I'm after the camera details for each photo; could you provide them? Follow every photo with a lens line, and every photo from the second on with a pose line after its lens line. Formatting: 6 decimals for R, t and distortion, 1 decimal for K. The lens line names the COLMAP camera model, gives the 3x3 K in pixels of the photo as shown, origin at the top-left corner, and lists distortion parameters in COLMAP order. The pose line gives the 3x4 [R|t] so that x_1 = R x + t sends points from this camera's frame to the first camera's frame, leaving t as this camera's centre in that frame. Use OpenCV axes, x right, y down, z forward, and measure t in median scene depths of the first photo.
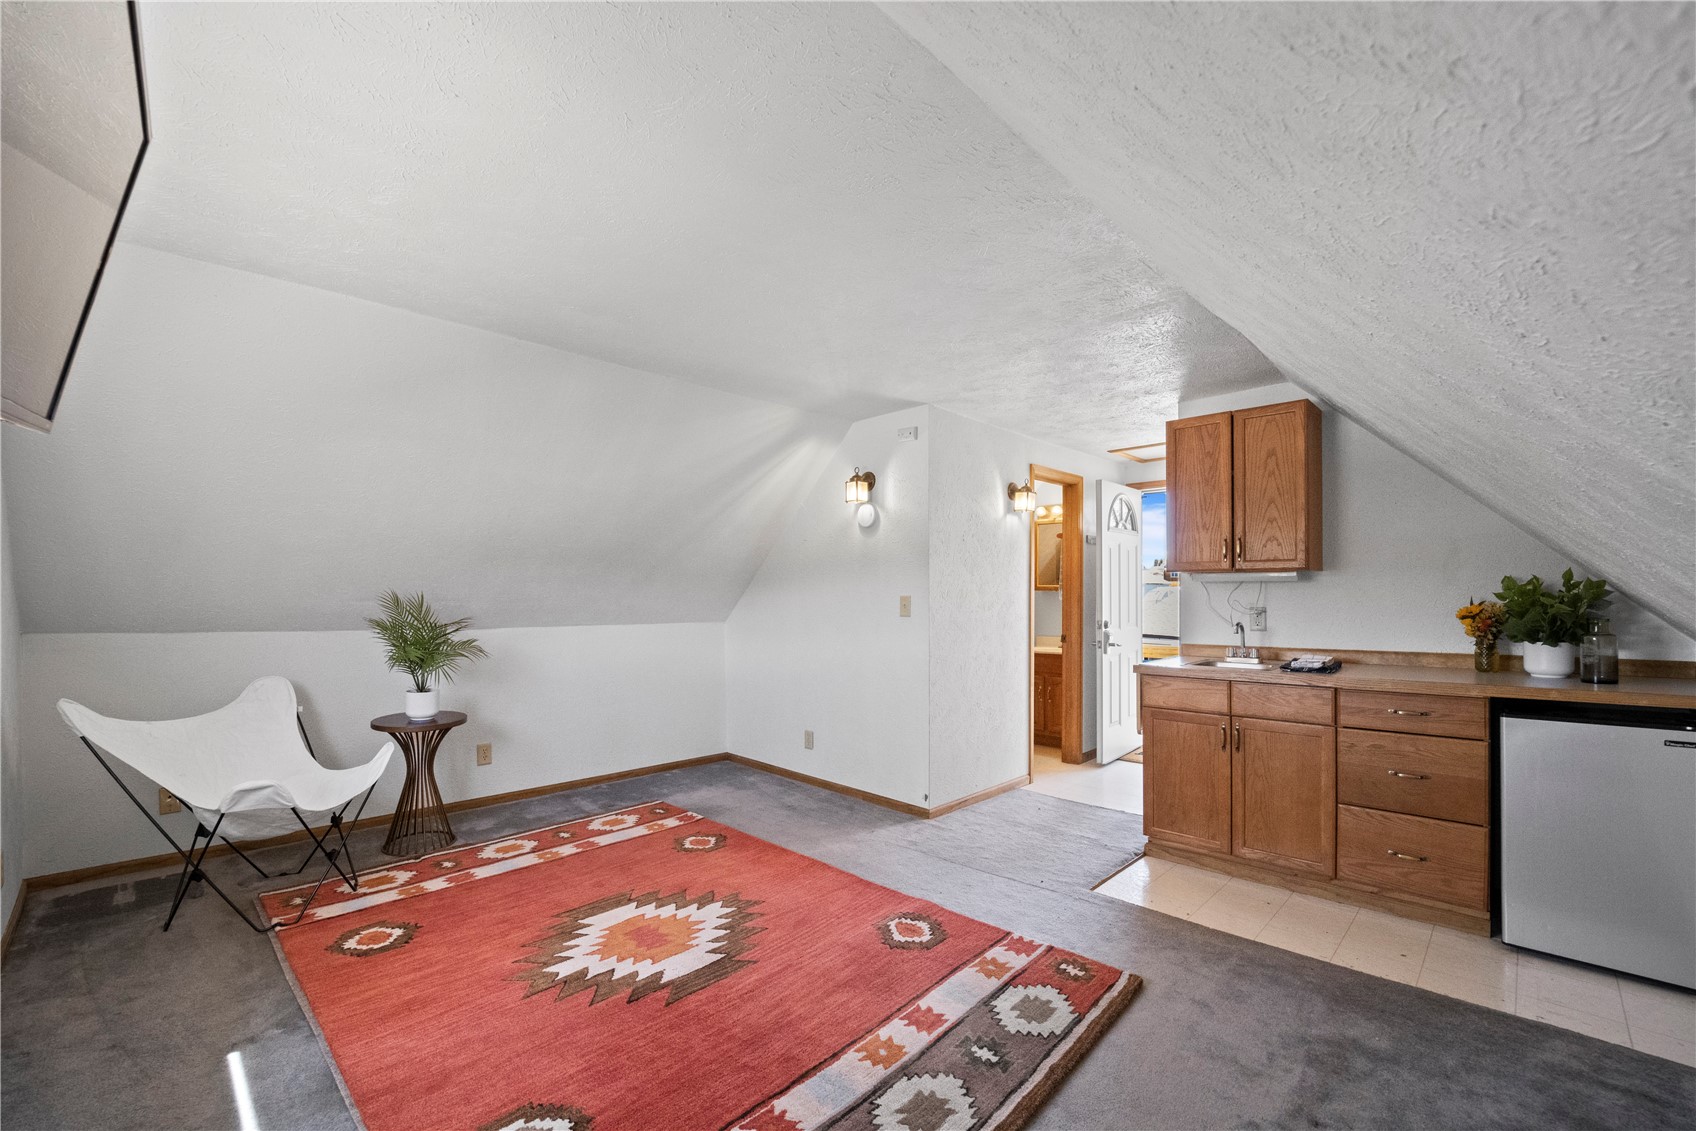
lens RADIAL K [[692.1, 0, 848.4], [0, 692.1, 576.9], [0, 0, 1]] dist [-0.018005, -0.000634]
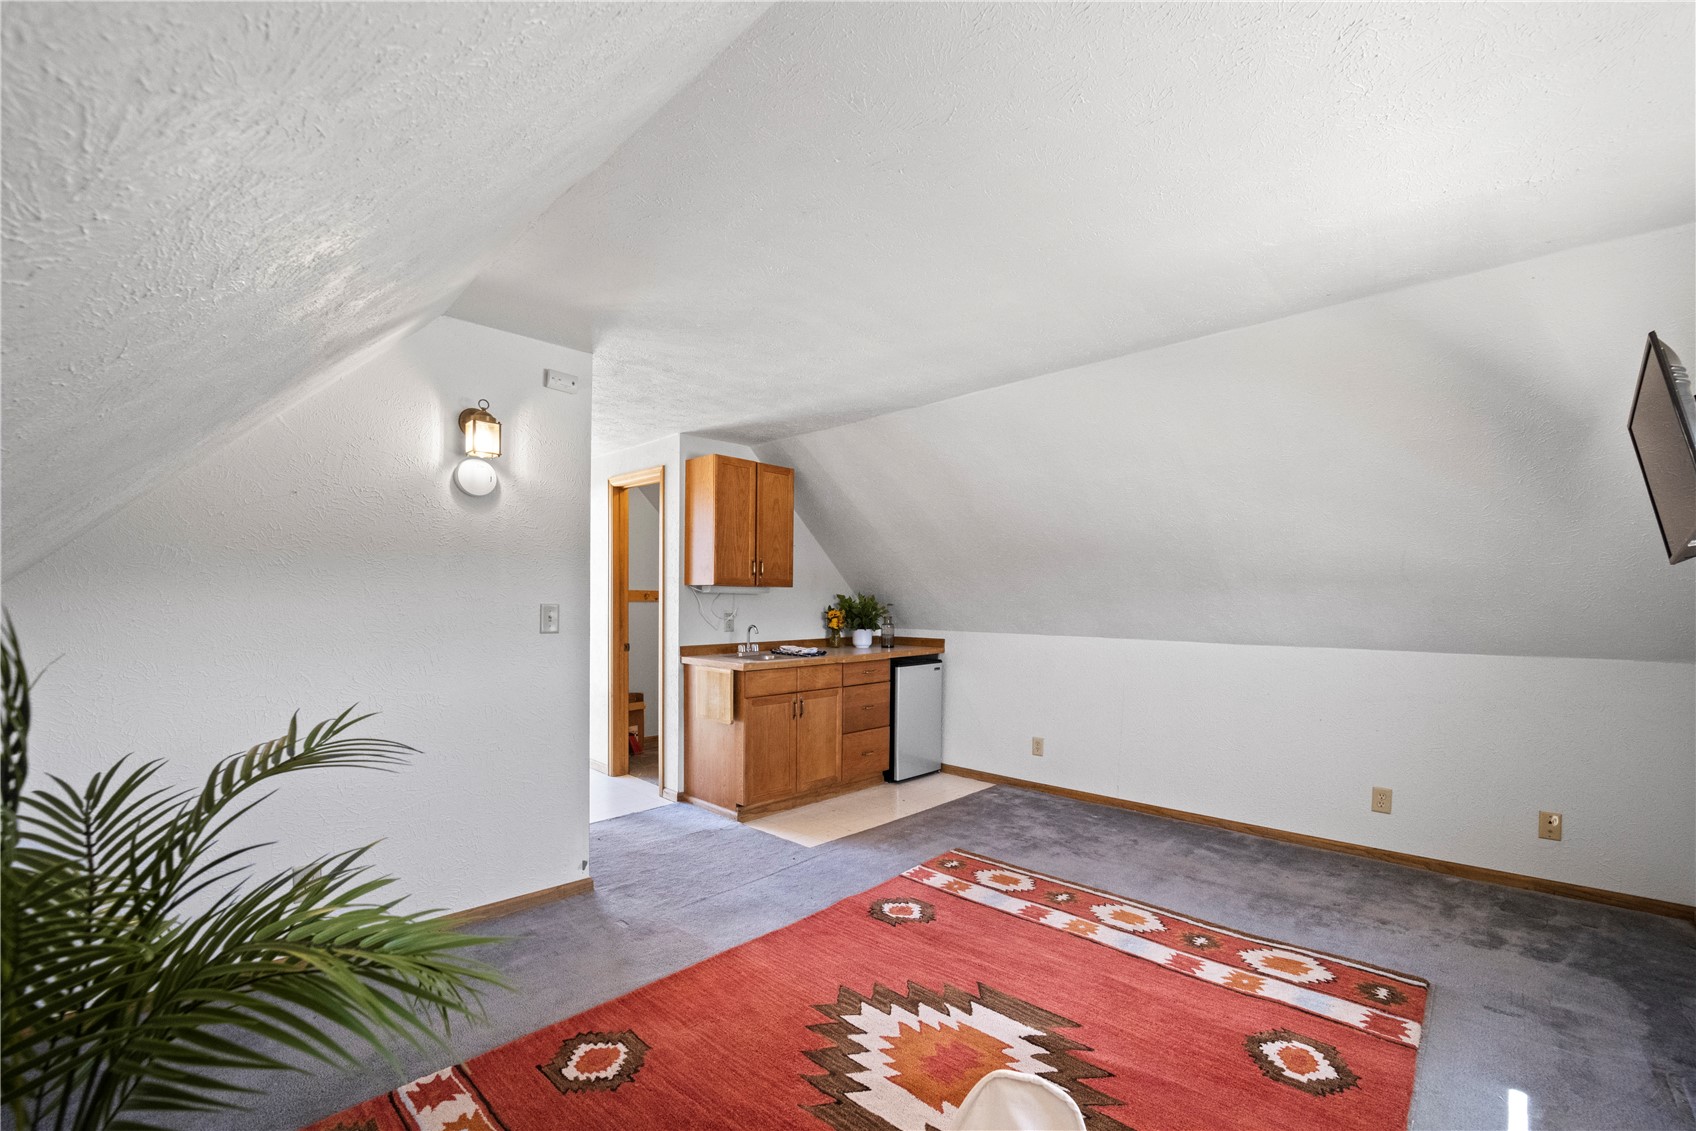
lens RADIAL K [[692.1, 0, 851.0], [0, 692.1, 614.4], [0, 0, 1]] dist [-0.018005, -0.000634]
pose [[0.007611, -0.013771, 0.999876, -0.828545], [-0.034476, 0.999307, 0.014026, 0.023169], [-0.999377, -0.034578, 0.007131, 0.897284]]
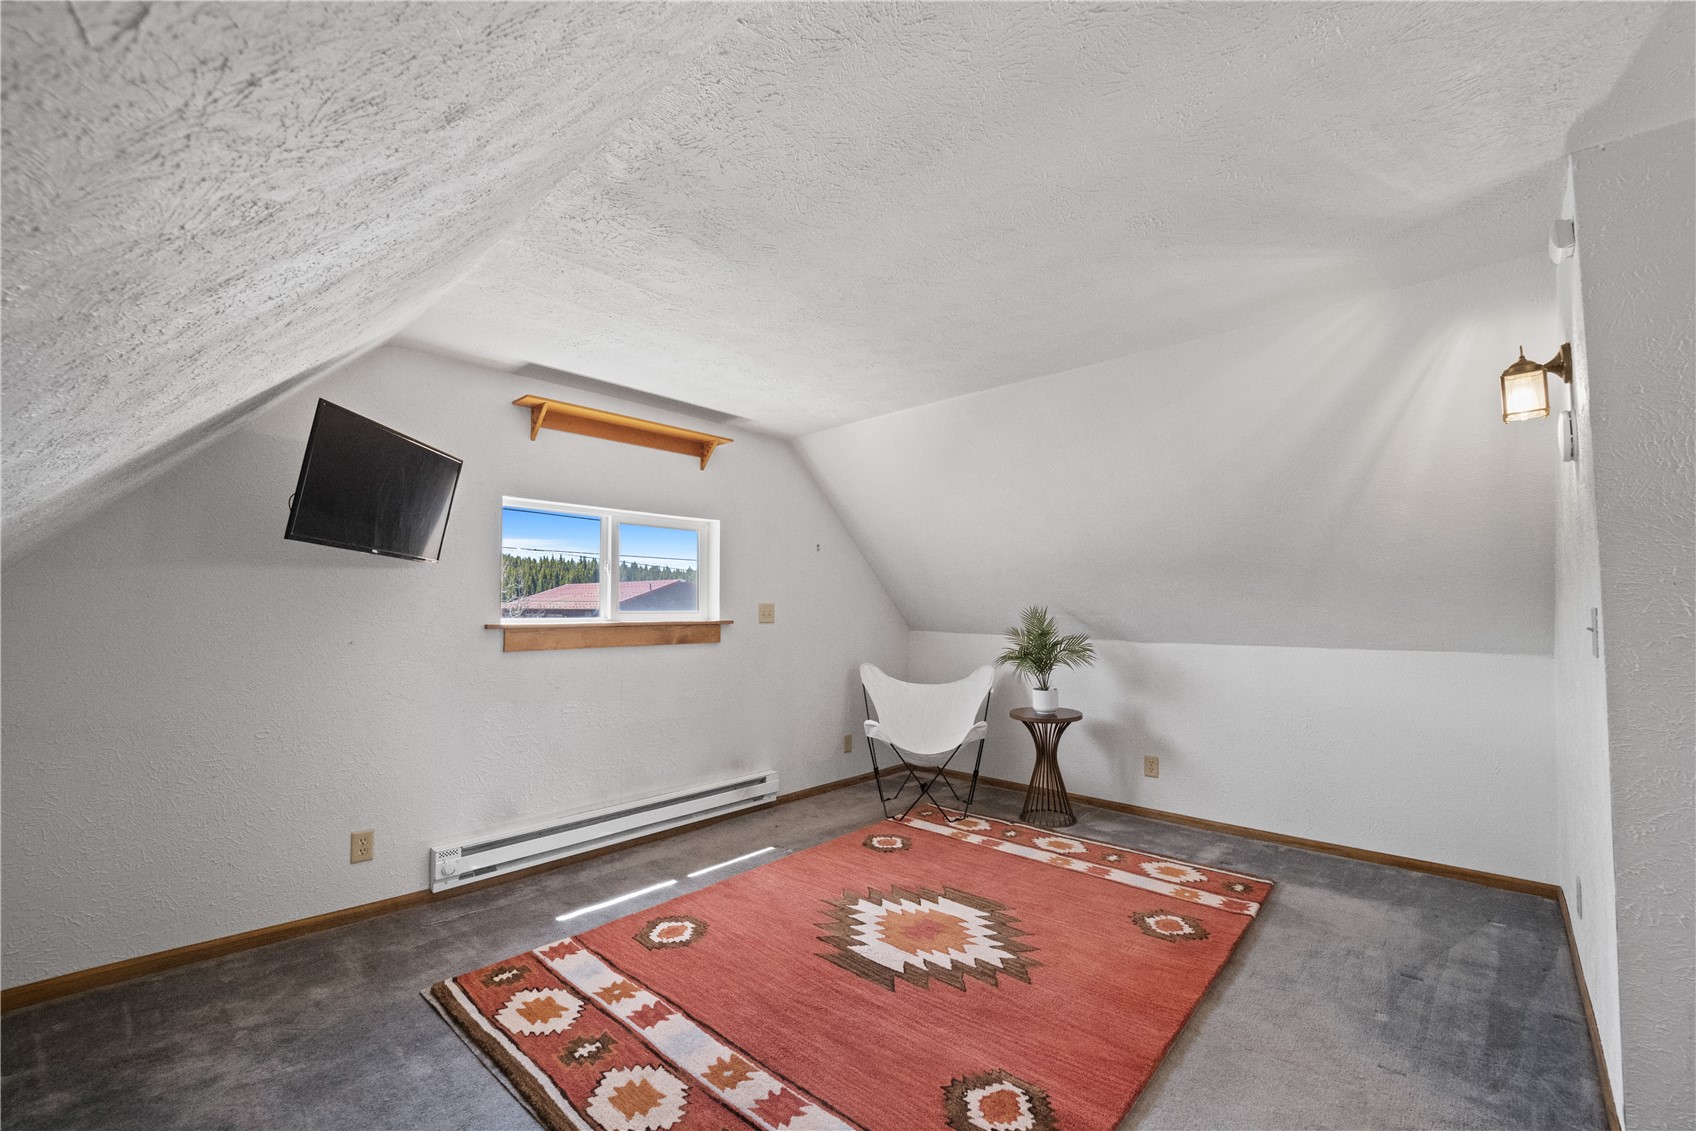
lens RADIAL K [[692.1, 0, 847.0], [0, 692.1, 552.9], [0, 0, 1]] dist [-0.018005, -0.000634]
pose [[0.015611, -0.085614, -0.996206, 0.651114], [0.024341, 0.996065, -0.085221, 0.026305], [0.999582, -0.022918, 0.017634, 0.702240]]
